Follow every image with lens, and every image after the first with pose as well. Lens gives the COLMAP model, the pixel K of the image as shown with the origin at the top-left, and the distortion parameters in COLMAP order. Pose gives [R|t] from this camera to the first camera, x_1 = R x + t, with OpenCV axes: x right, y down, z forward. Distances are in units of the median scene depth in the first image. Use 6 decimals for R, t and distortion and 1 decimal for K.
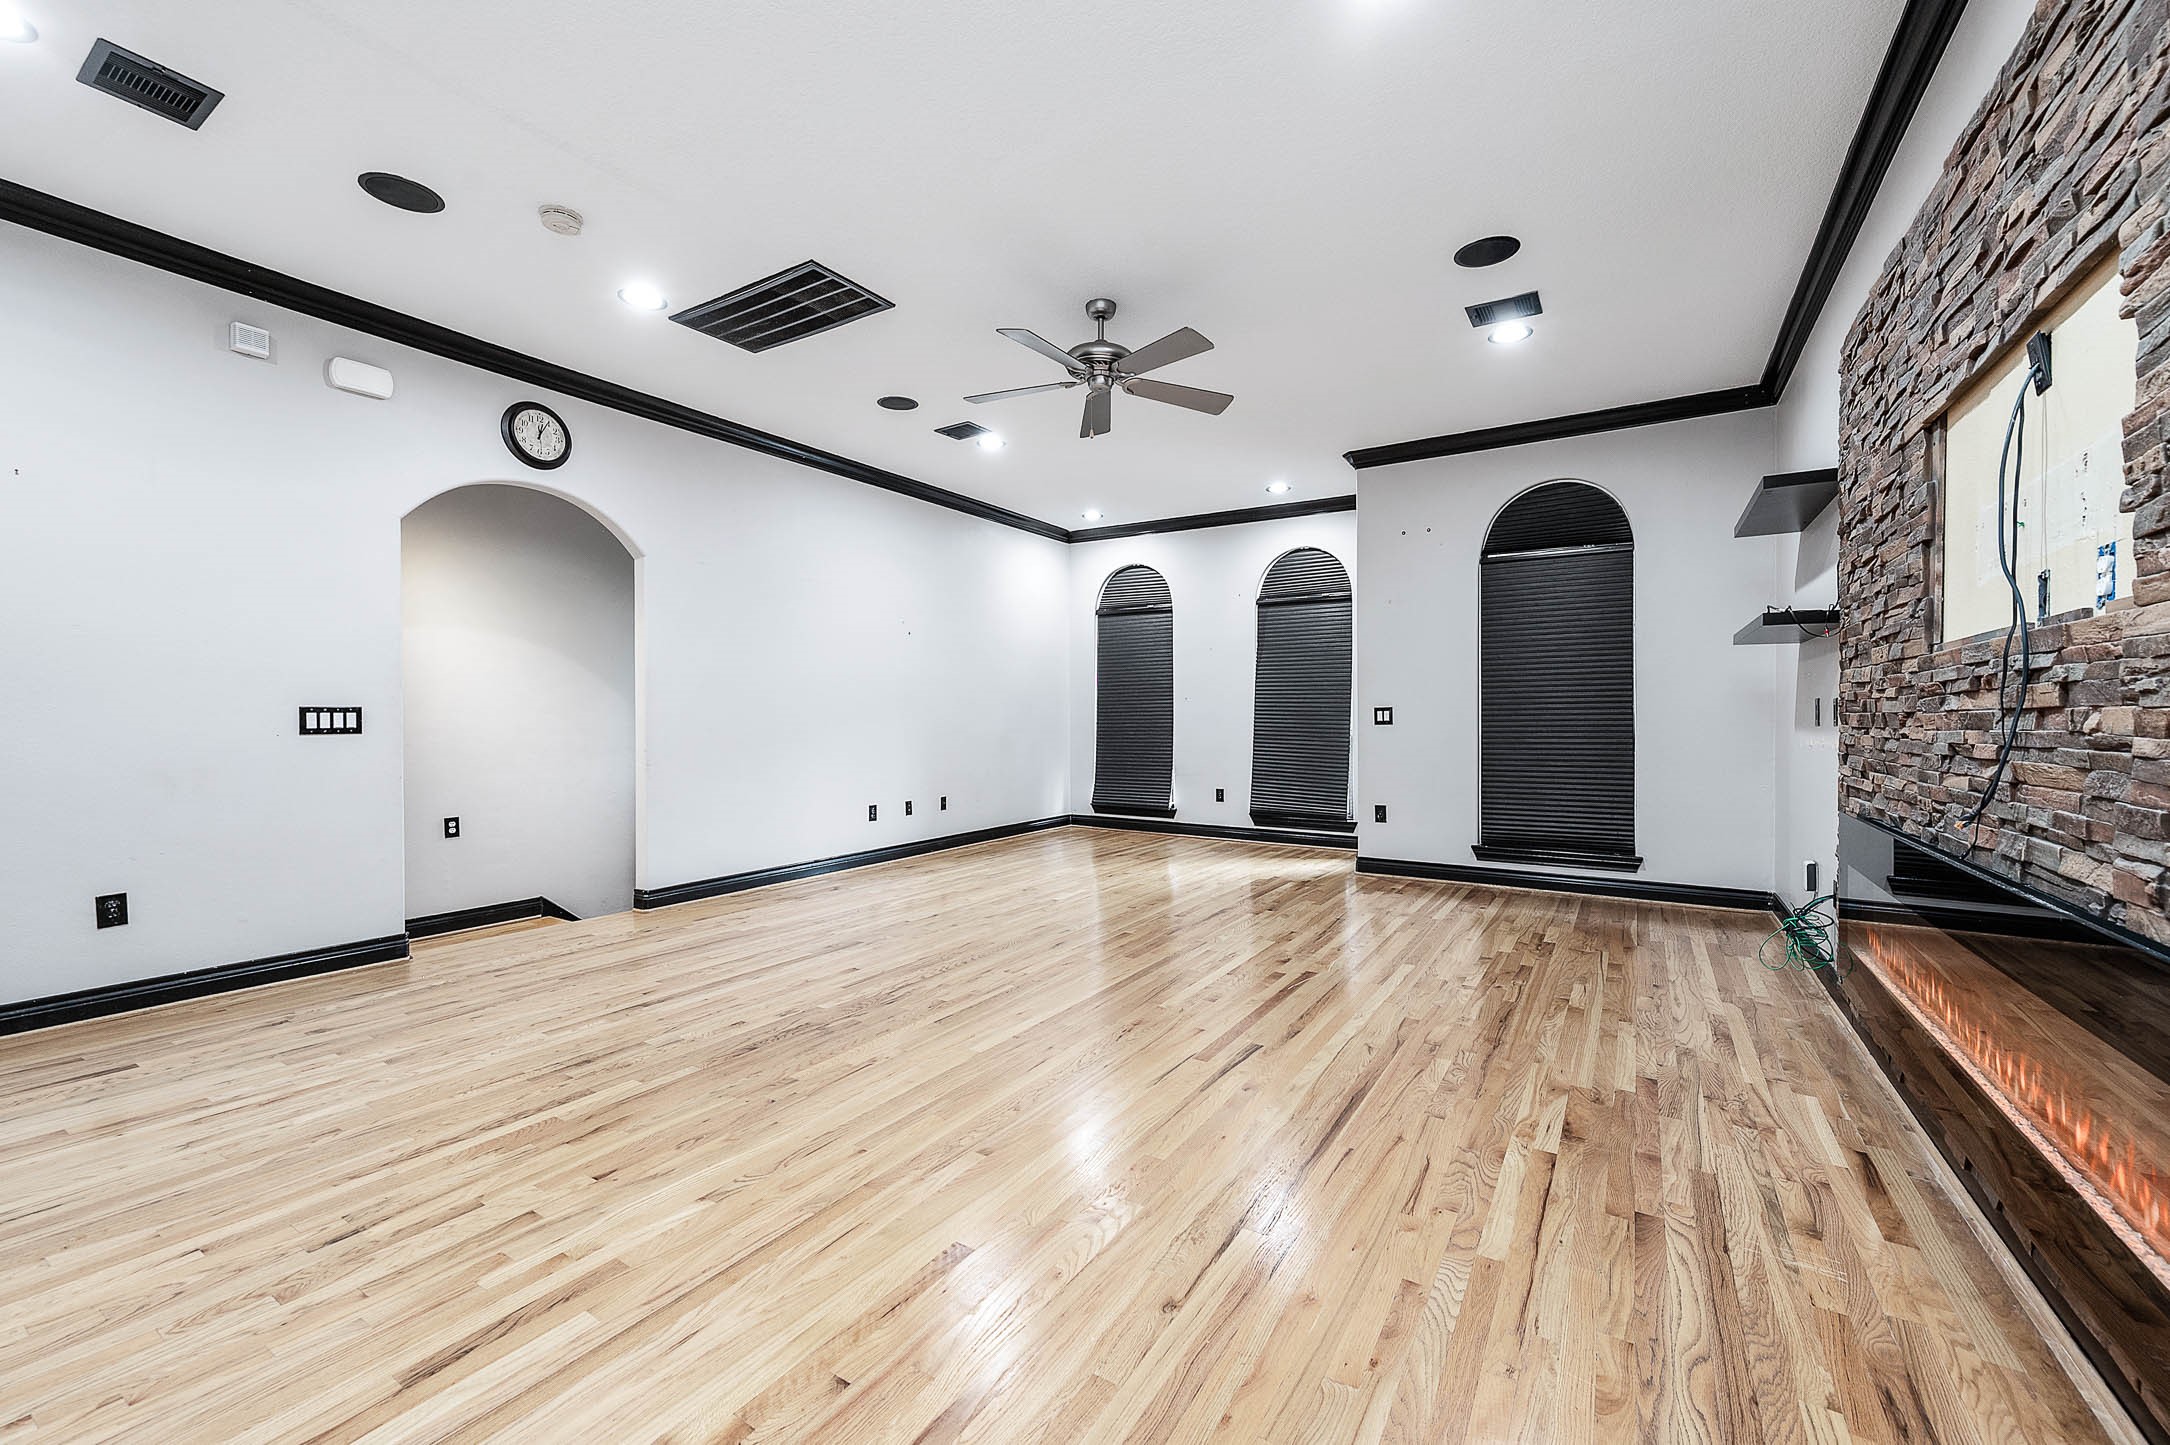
lens RADIAL K [[863.2, 0, 1078.0], [0, 863.2, 722.3], [0, 0, 1]] dist [0.002760, 0.000034]
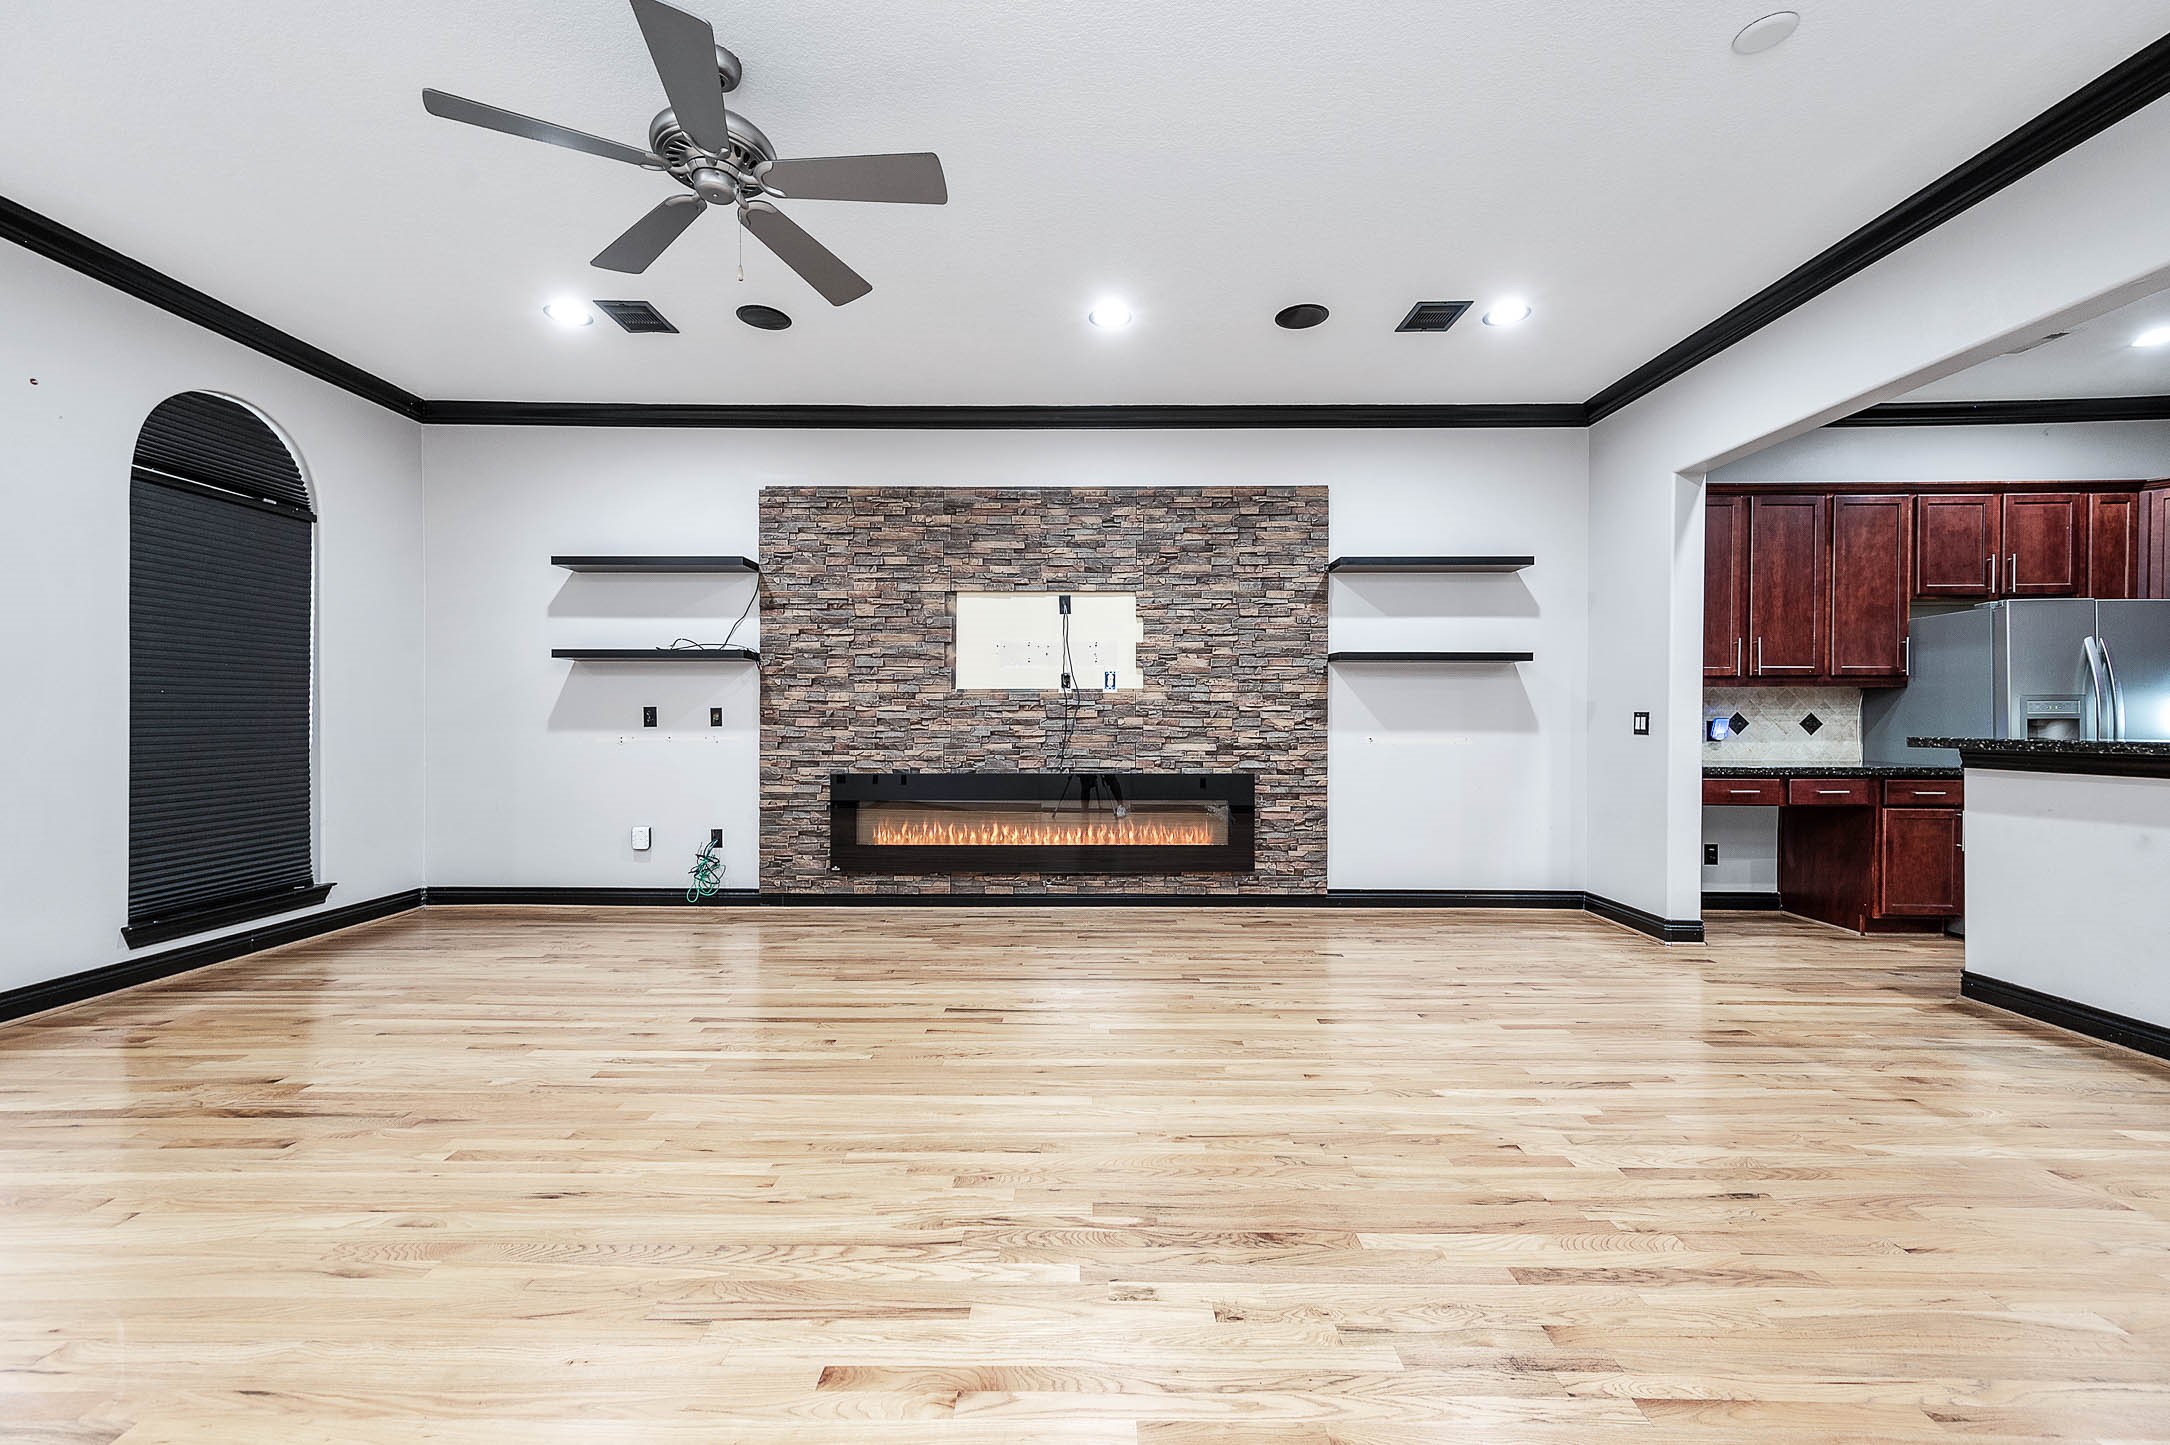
lens RADIAL K [[863.2, 0, 1074.2], [0, 863.2, 731.4], [0, 0, 1]] dist [0.002760, 0.000034]
pose [[-0.525746, -0.011818, 0.850559, -0.866093], [0.005996, 0.999827, 0.017598, -0.011327], [-0.850620, 0.014352, -0.525584, 1.493638]]
